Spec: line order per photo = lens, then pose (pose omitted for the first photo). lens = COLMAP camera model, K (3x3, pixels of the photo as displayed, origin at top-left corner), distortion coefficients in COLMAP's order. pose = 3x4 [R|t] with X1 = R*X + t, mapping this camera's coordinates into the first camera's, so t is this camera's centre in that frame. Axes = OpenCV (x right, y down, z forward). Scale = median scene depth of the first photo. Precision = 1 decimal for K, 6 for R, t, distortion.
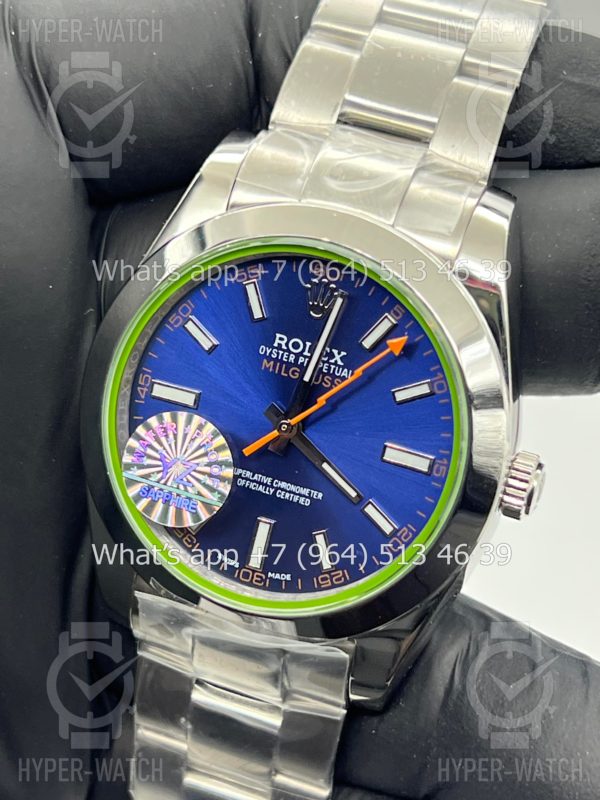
lens RADIAL K [[1914.2, 0, 300.0], [0, 1914.2, 400.0], [0, 0, 1]] dist [0.081818, -0.196497]
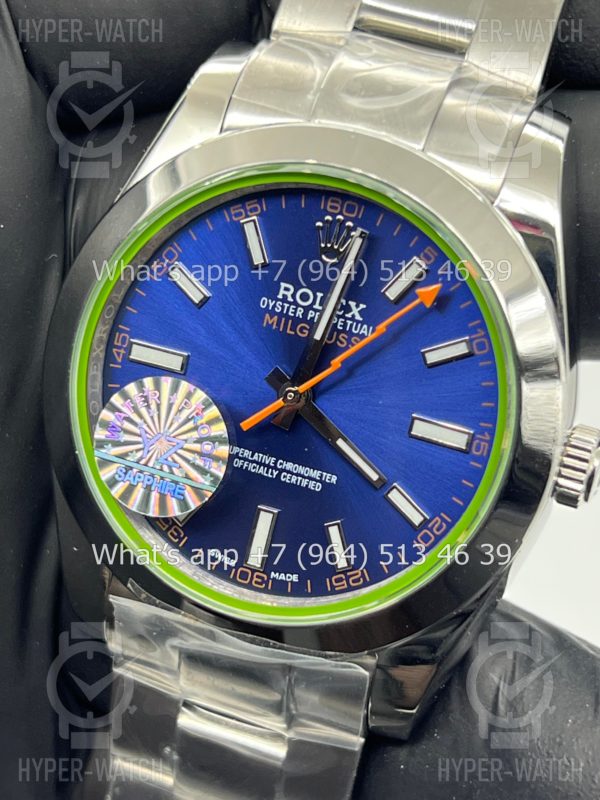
lens RADIAL K [[1914.2, 0, 300.0], [0, 1914.2, 400.0], [0, 0, 1]] dist [0.081818, -0.196497]
pose [[0.999971, 0.000000, 0.007561, -0.010369], [0.000042, 0.999985, -0.005550, 0.020518], [-0.007560, 0.005551, 0.999956, 0.175121]]
